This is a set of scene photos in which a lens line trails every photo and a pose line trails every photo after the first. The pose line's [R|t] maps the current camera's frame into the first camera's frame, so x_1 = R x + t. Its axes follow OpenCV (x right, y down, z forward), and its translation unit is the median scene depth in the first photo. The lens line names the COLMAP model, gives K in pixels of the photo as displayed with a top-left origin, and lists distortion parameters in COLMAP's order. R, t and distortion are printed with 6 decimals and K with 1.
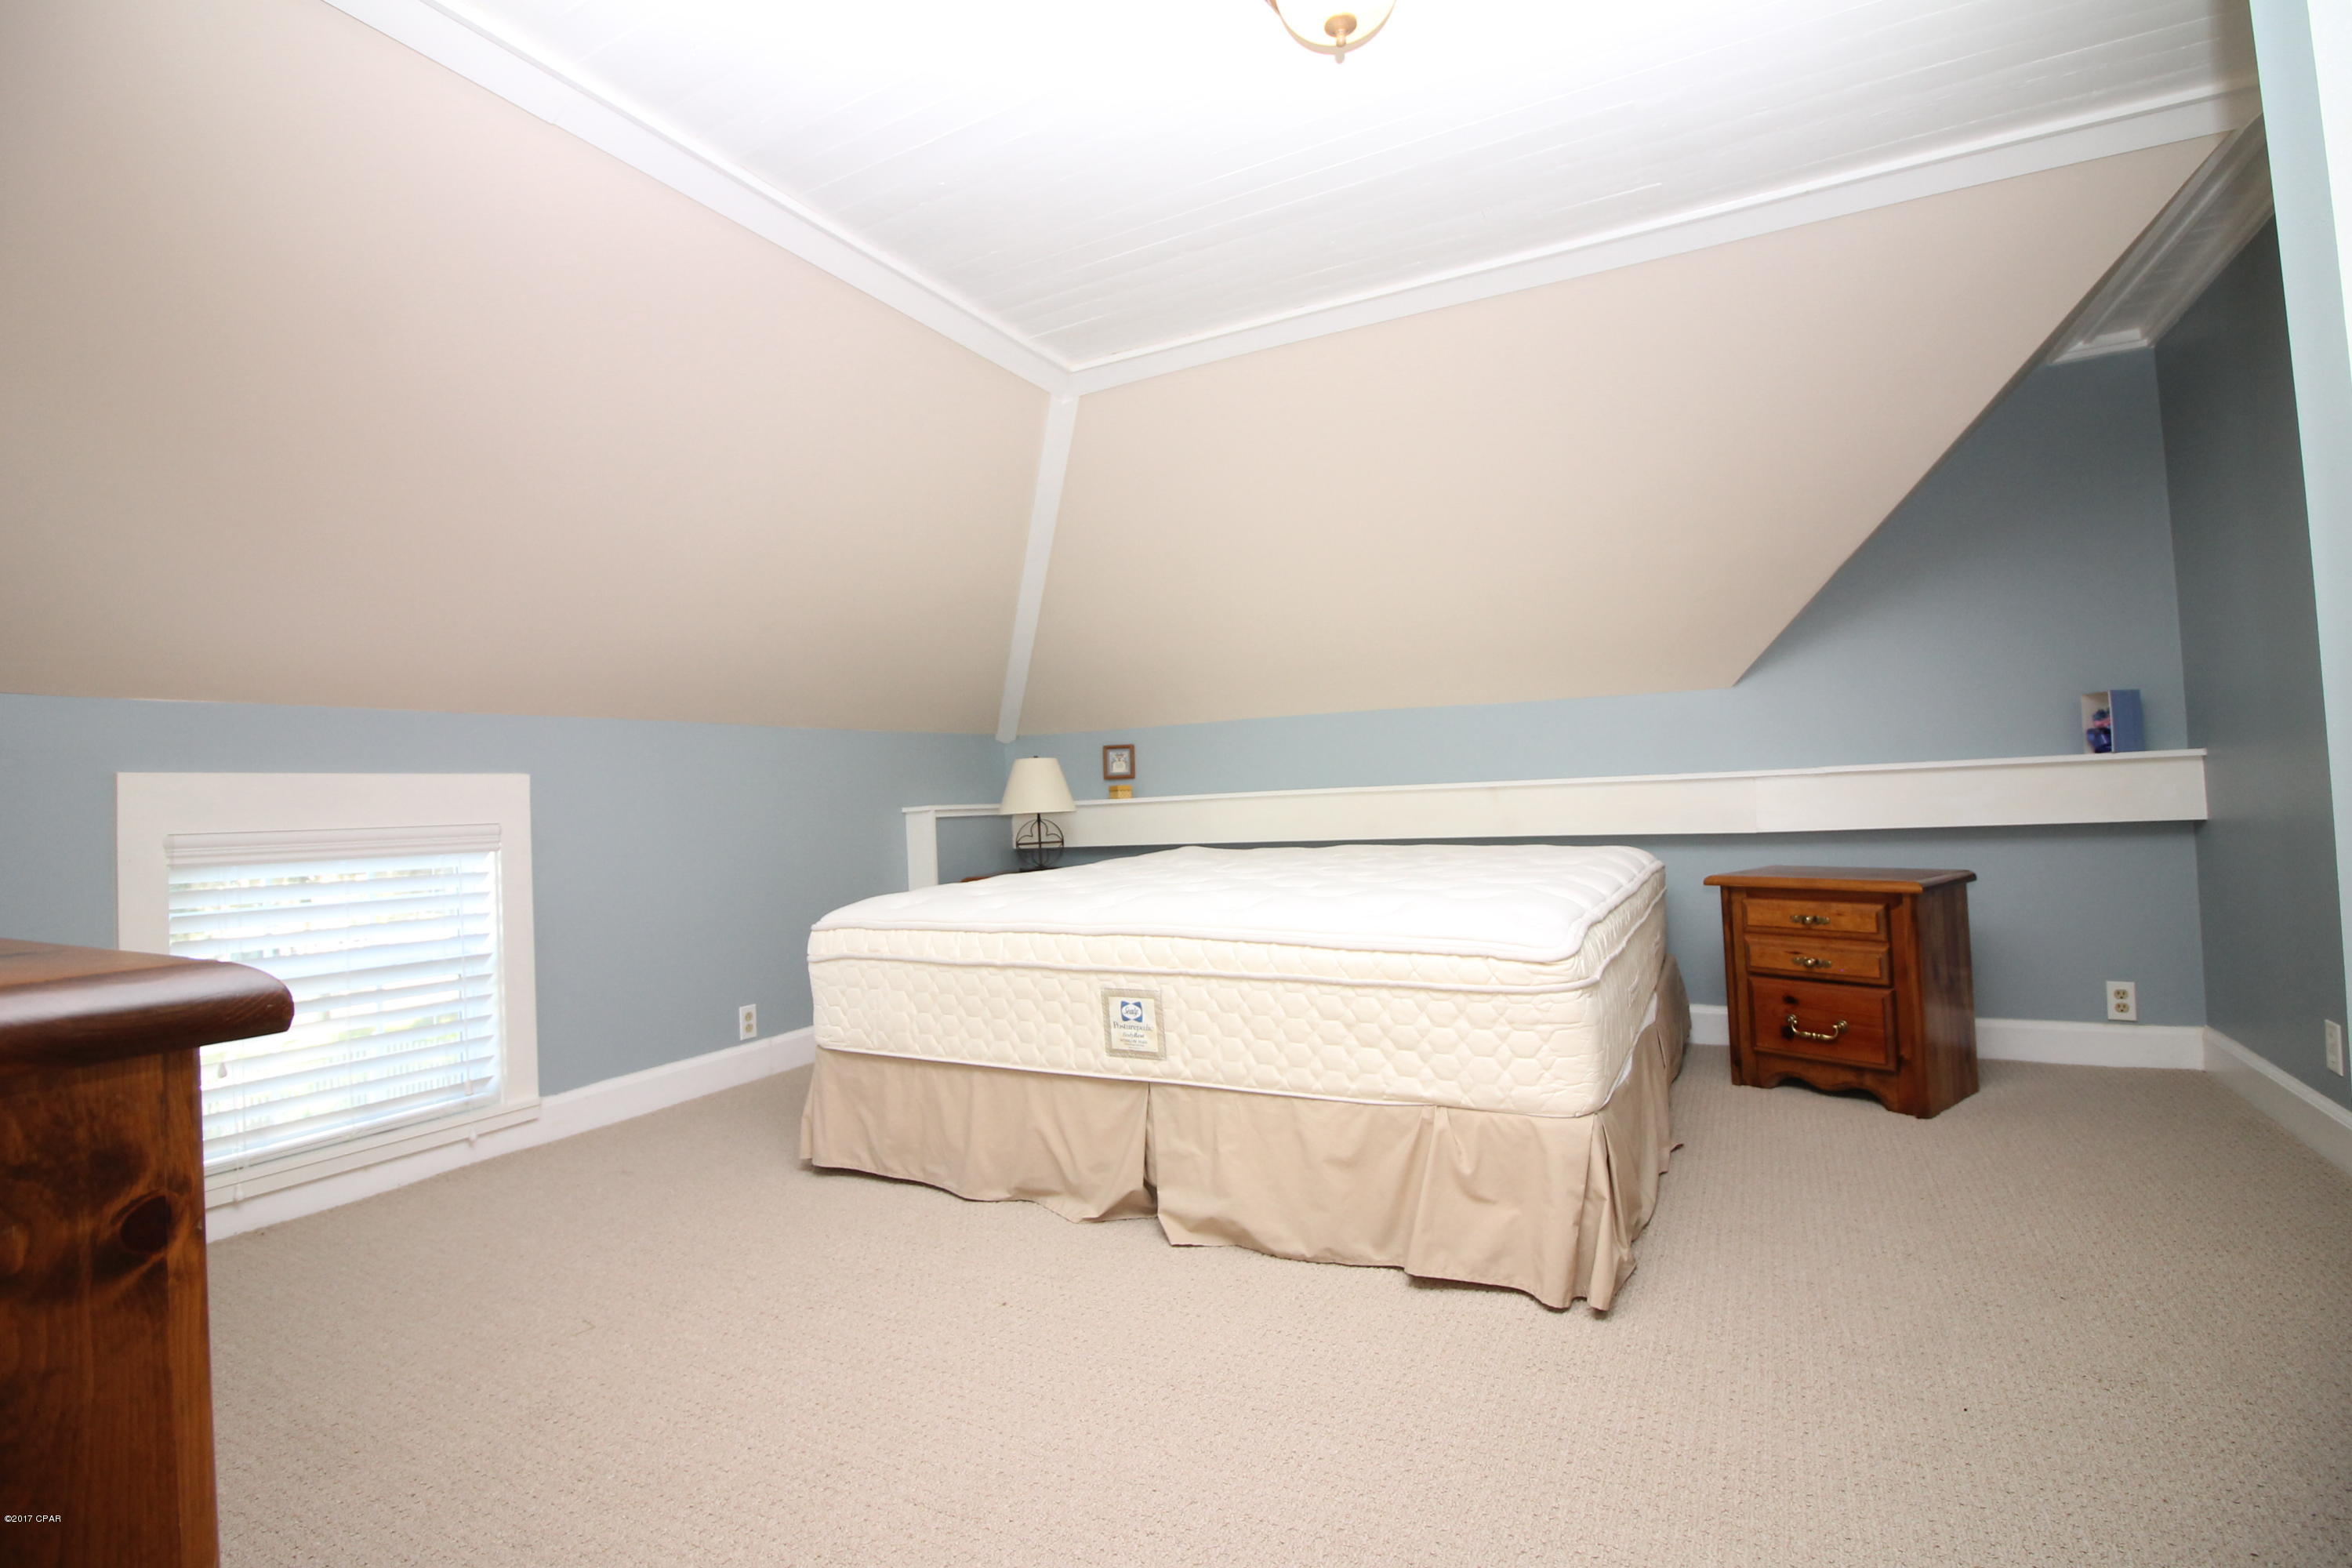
lens RADIAL K [[1108.9, 0, 1176.2], [0, 1108.9, 765.9], [0, 0, 1]] dist [-0.007333, -0.008884]
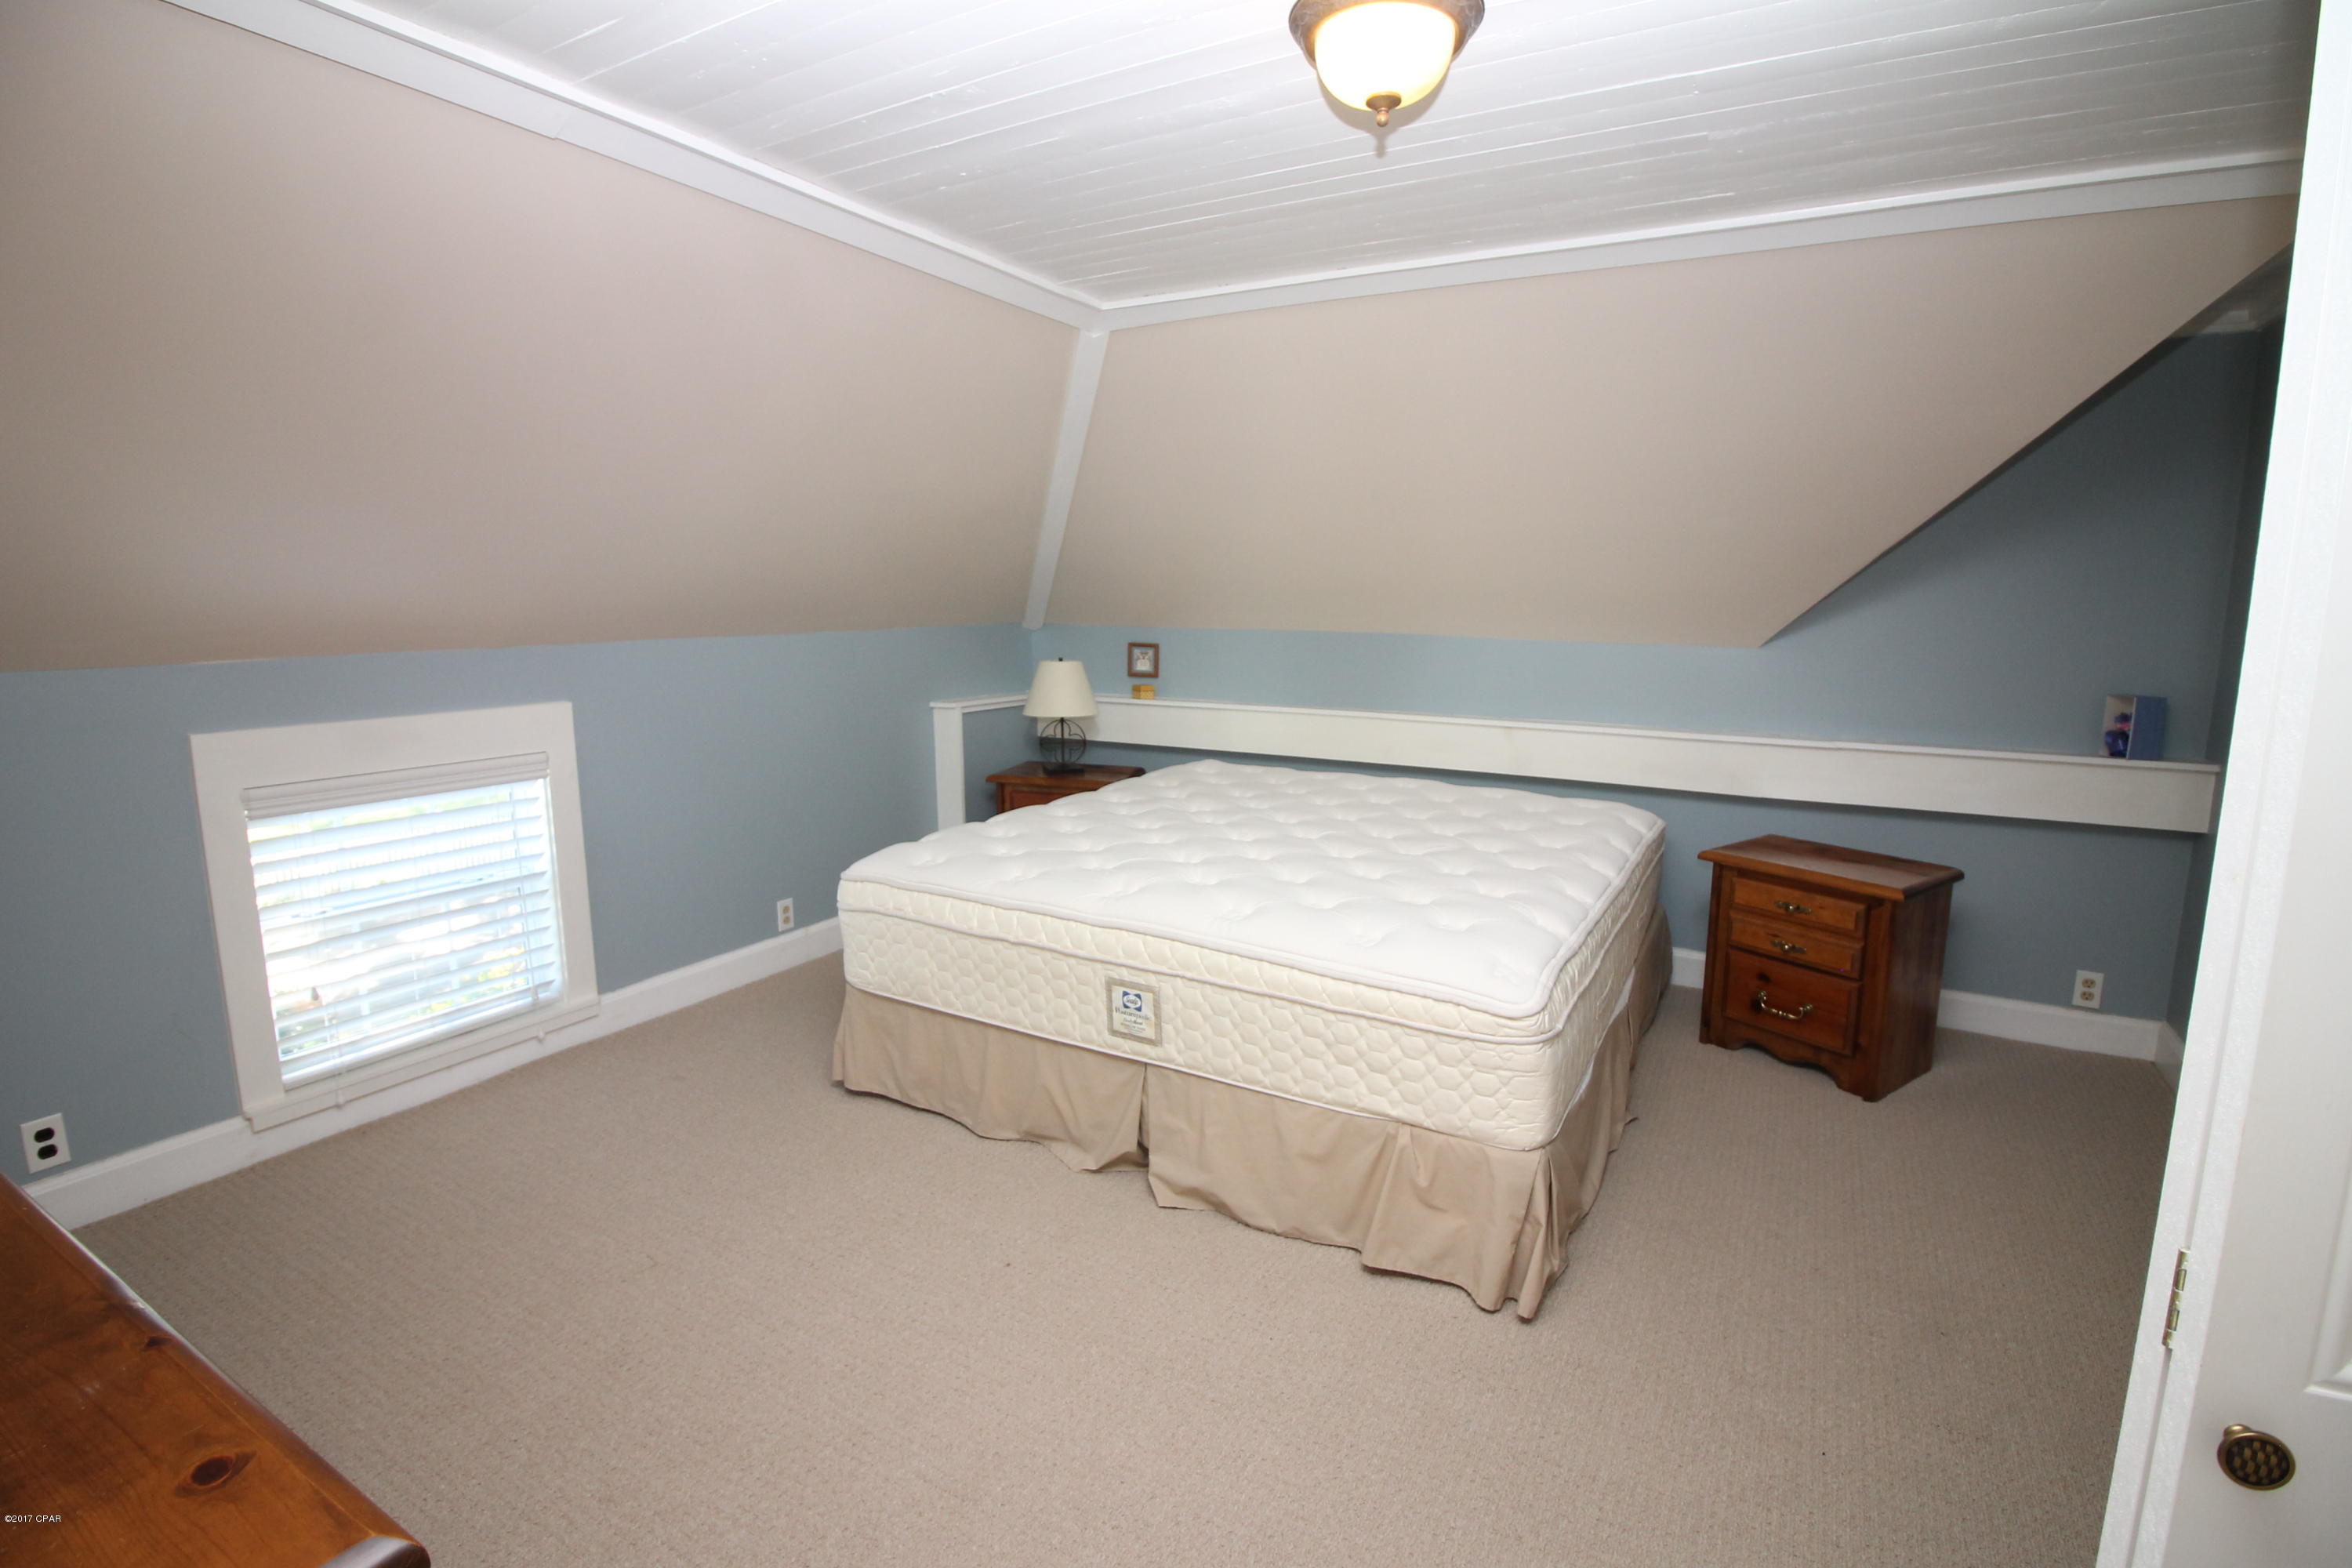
lens RADIAL K [[1108.9, 0, 1175.3], [0, 1108.9, 766.5], [0, 0, 1]] dist [-0.007333, -0.008884]
pose [[0.998401, 0.049514, -0.027260, 0.019143], [-0.043301, 0.980016, 0.194149, -0.205098], [0.036328, -0.192658, 0.980593, -0.016940]]
